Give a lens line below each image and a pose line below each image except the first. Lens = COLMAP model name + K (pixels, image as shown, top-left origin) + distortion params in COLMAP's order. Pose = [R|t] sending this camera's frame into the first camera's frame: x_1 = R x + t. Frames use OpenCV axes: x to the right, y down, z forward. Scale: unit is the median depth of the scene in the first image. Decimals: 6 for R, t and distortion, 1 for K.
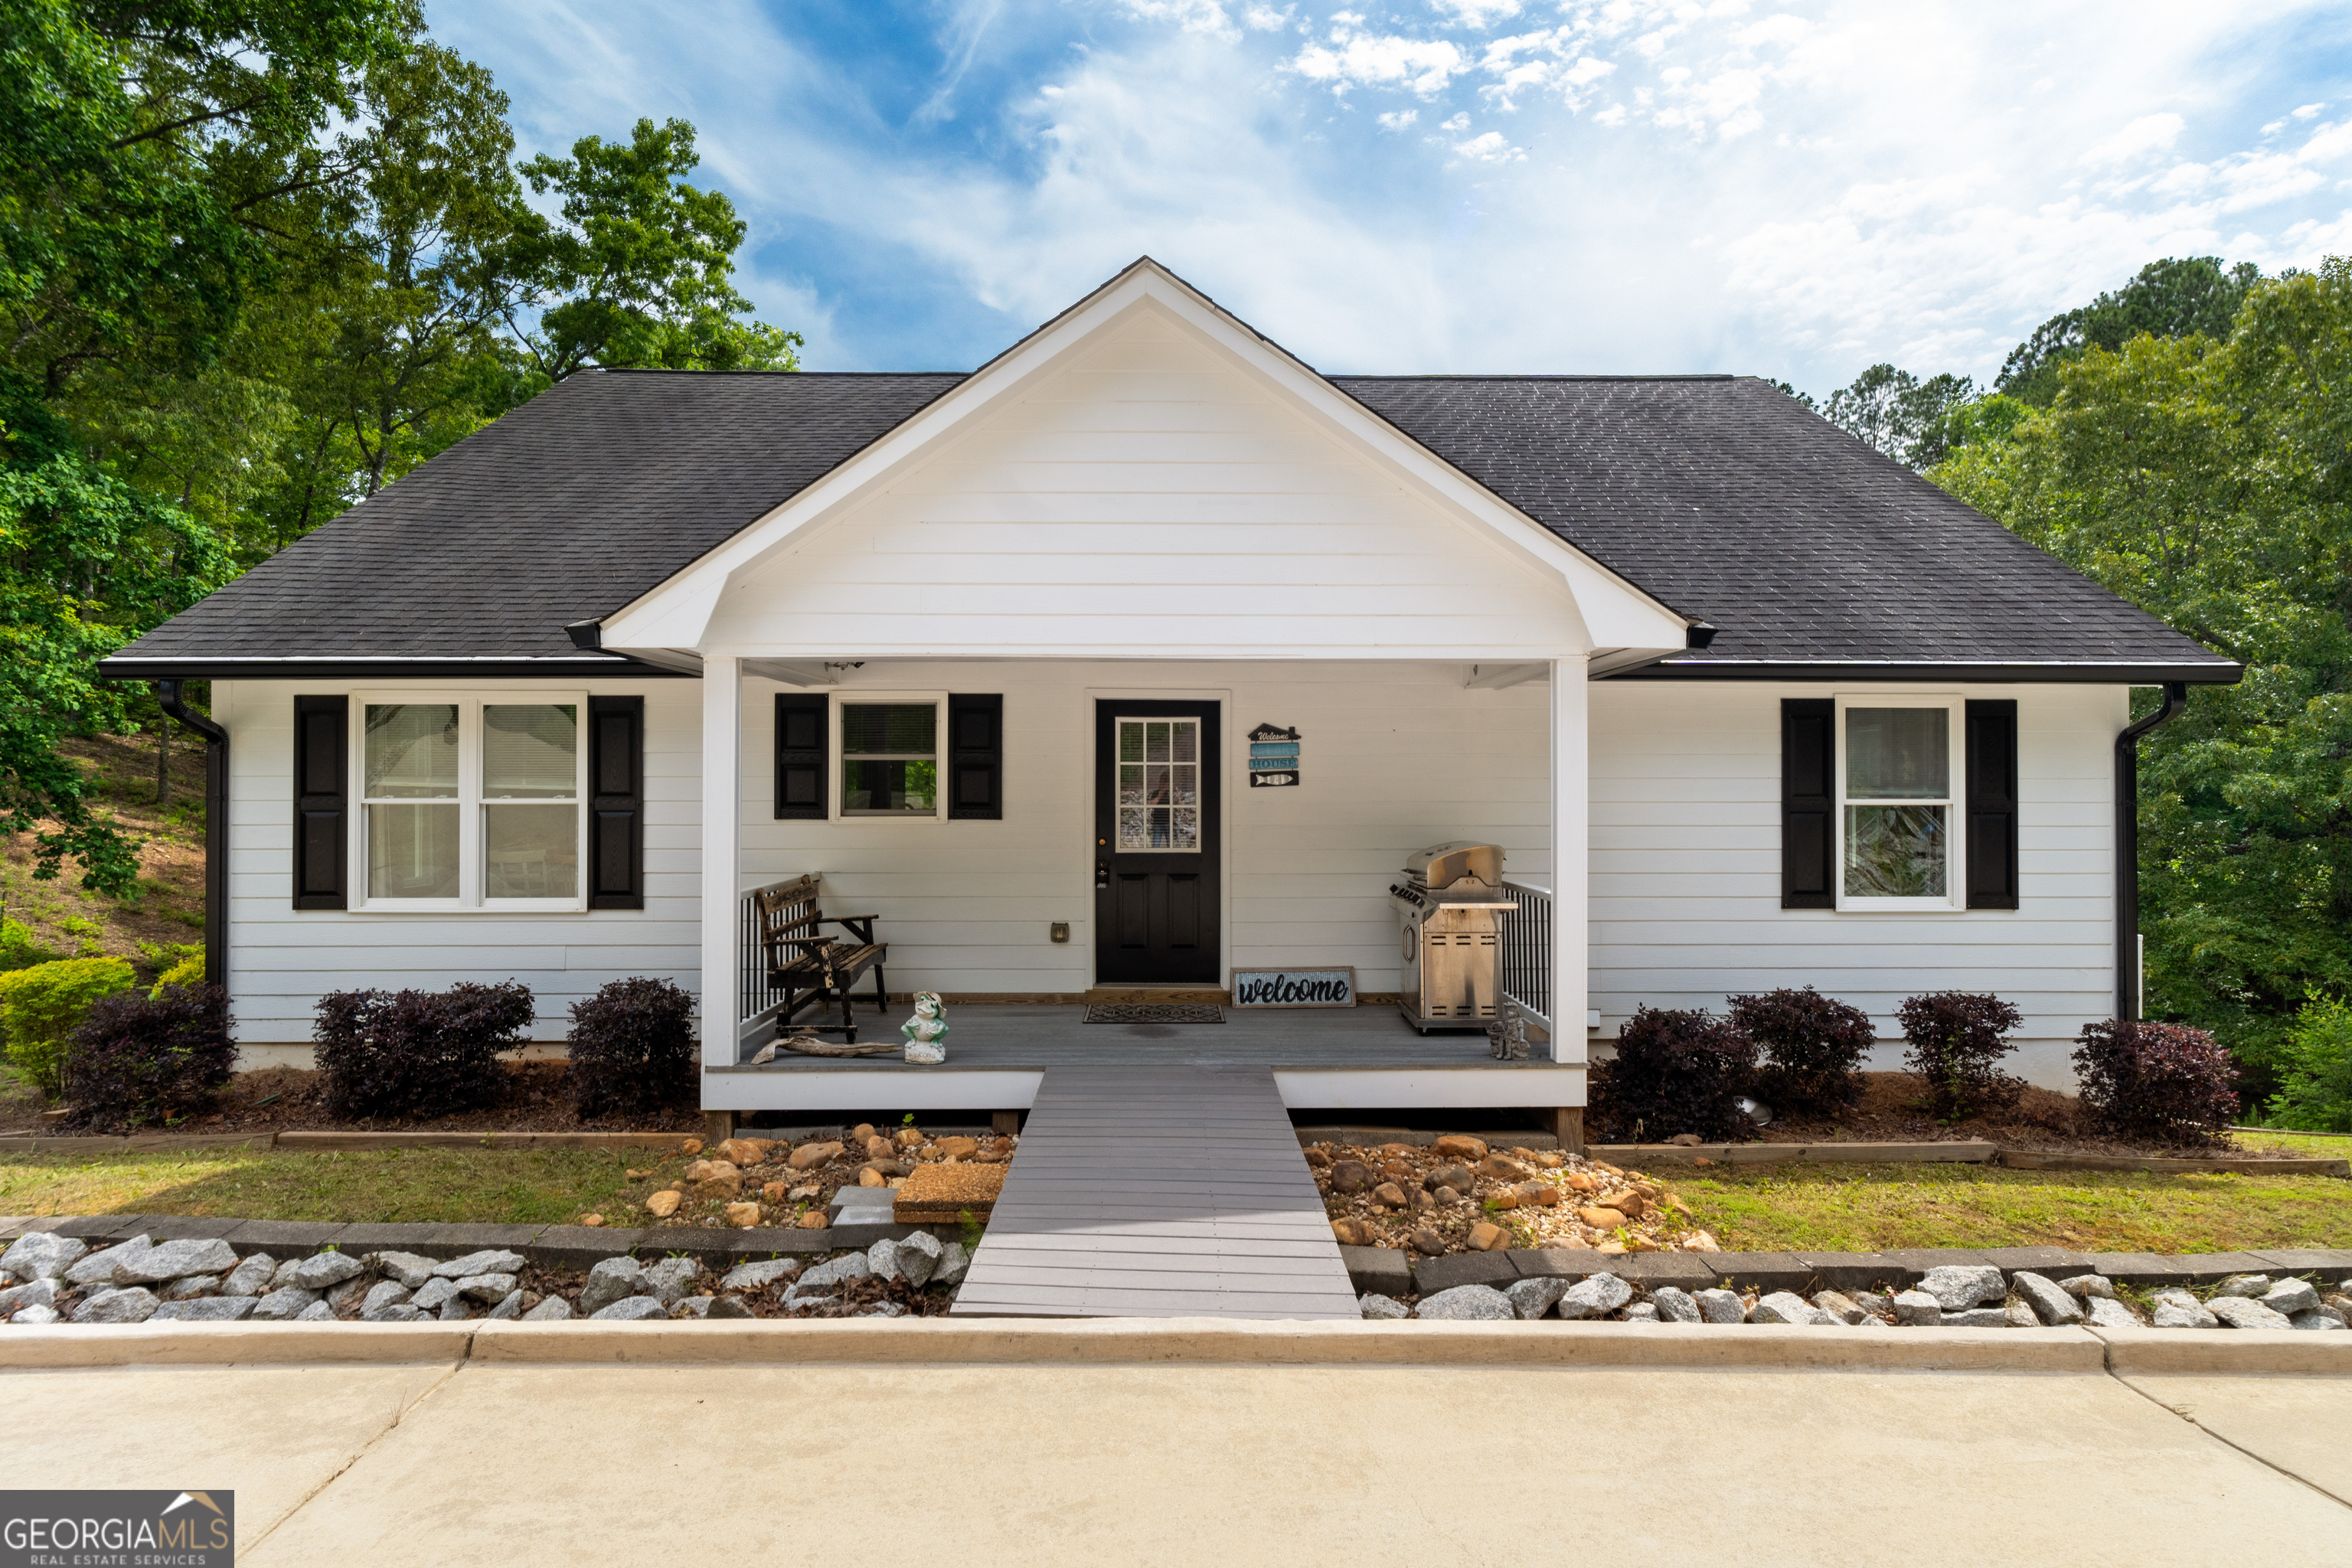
lens RADIAL K [[1173.6, 0, 1176.0], [0, 1173.6, 784.0], [0, 0, 1]] dist [-0.001100, -0.000020]
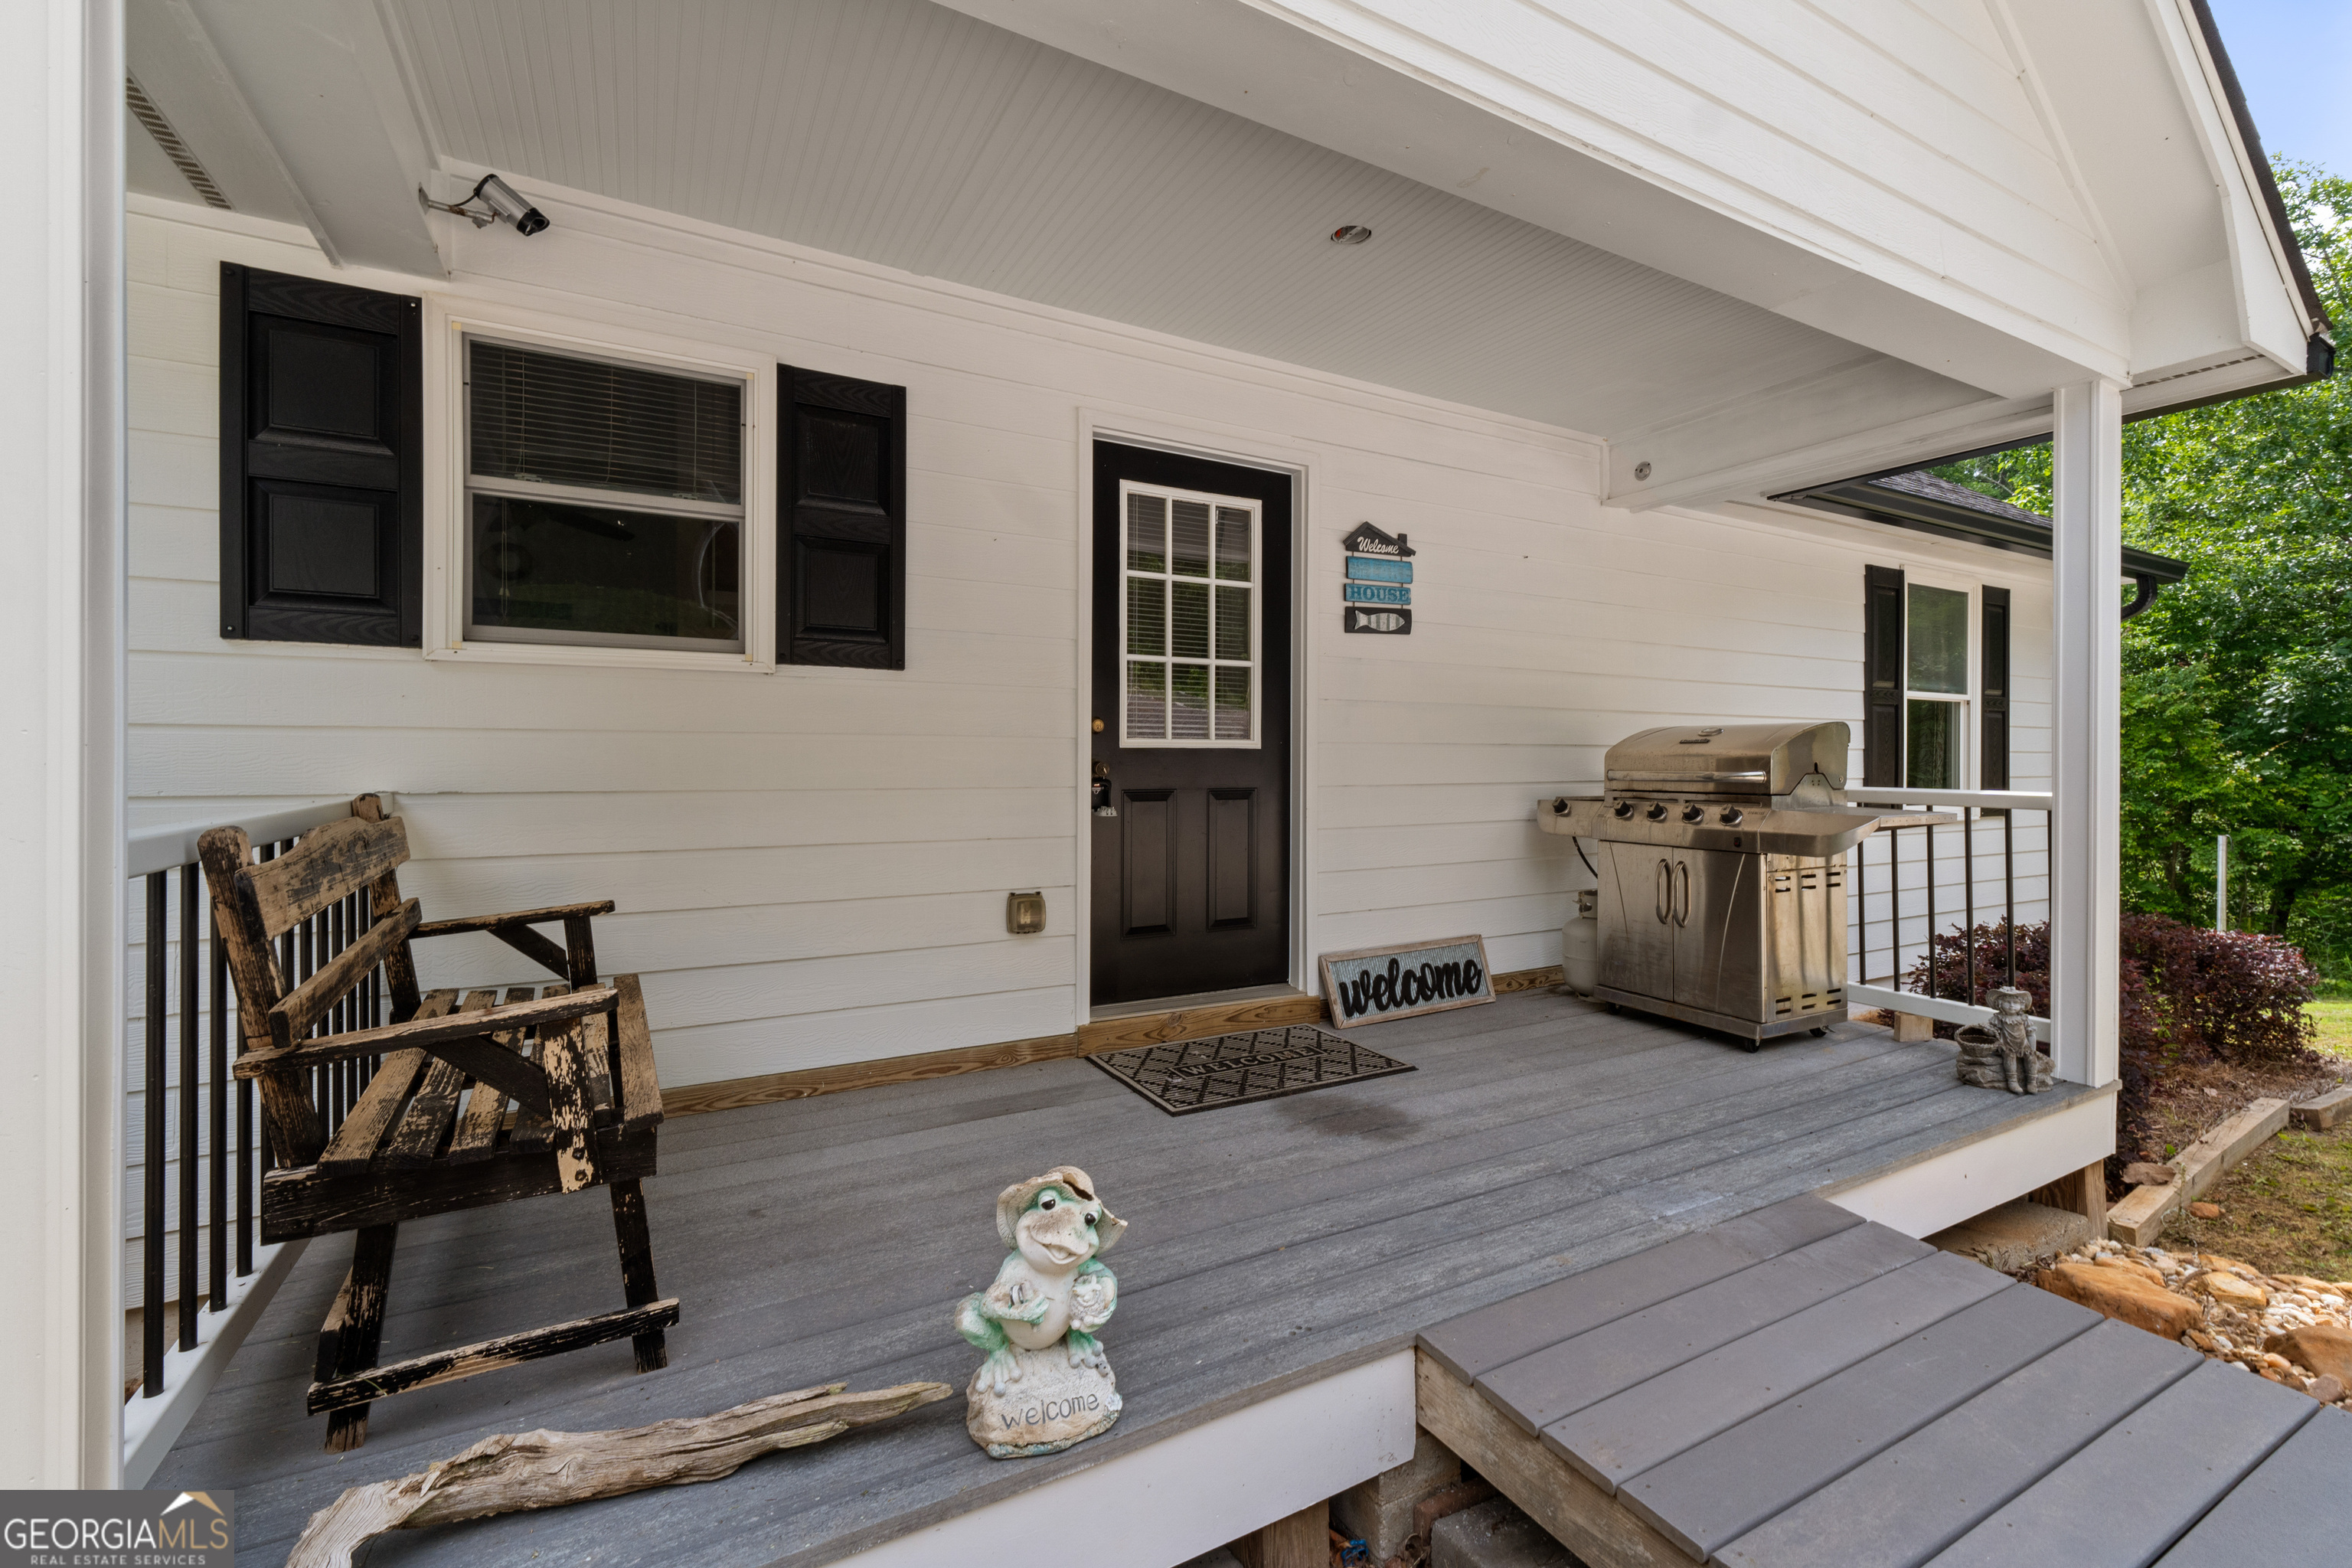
lens RADIAL K [[994.9, 0, 1177.5], [0, 994.9, 766.9], [0, 0, 1]] dist [0.000422, 0.000157]
pose [[0.884090, -0.002327, 0.467310, -0.232543], [-0.003378, 0.999930, 0.011371, 0.062322], [-0.467304, -0.011632, 0.884020, 0.614773]]
